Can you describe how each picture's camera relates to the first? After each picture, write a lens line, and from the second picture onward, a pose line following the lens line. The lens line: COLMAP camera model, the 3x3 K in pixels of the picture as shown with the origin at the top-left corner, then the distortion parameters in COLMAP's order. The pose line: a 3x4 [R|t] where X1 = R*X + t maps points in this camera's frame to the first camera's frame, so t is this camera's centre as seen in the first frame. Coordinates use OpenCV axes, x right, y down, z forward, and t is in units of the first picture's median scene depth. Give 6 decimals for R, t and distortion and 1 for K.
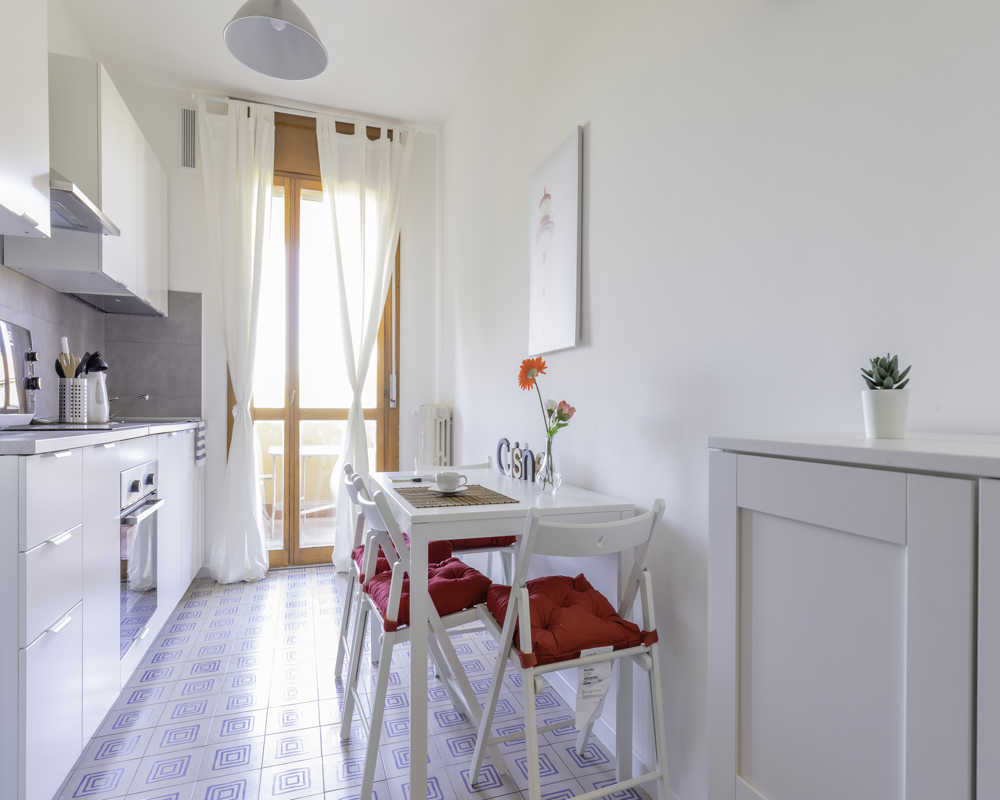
lens RADIAL K [[606.1, 0, 465.4], [0, 606.1, 423.1], [0, 0, 1]] dist [0.008823, -0.002412]
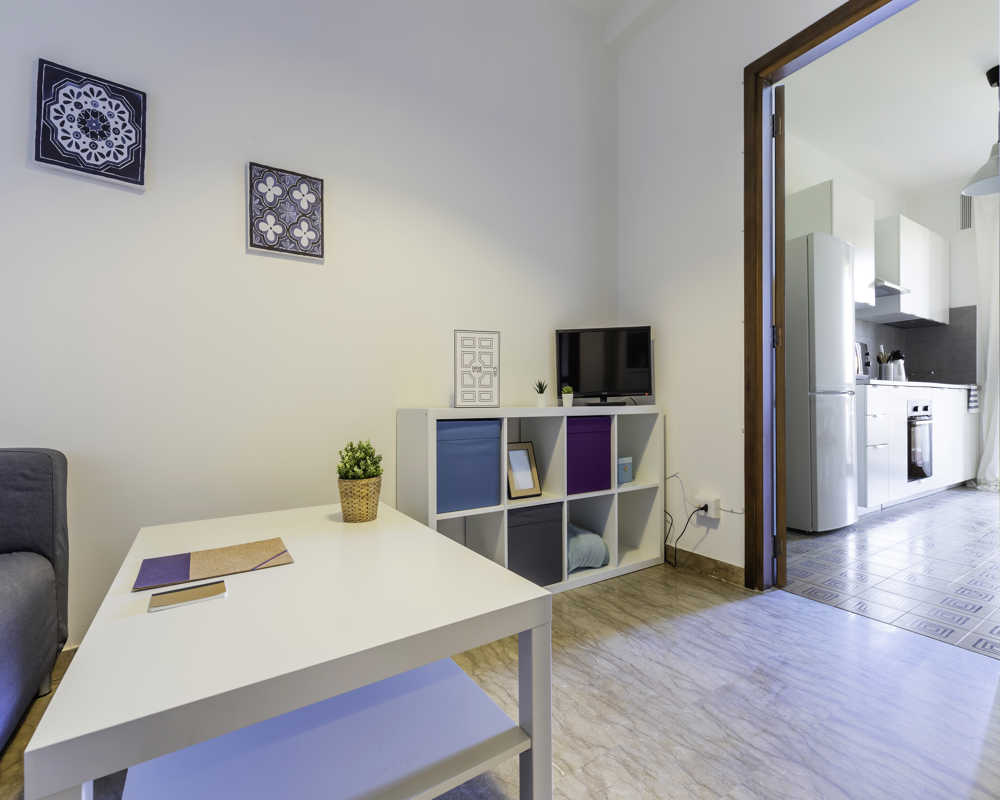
lens RADIAL K [[454.6, 0, 494.1], [0, 454.6, 403.0], [0, 0, 1]] dist [0.000475, -0.000921]
pose [[0.274838, -0.009753, -0.961441, 0.511907], [-0.012433, 0.999829, -0.013696, 0.103866], [0.961410, 0.015718, 0.274670, -0.761258]]
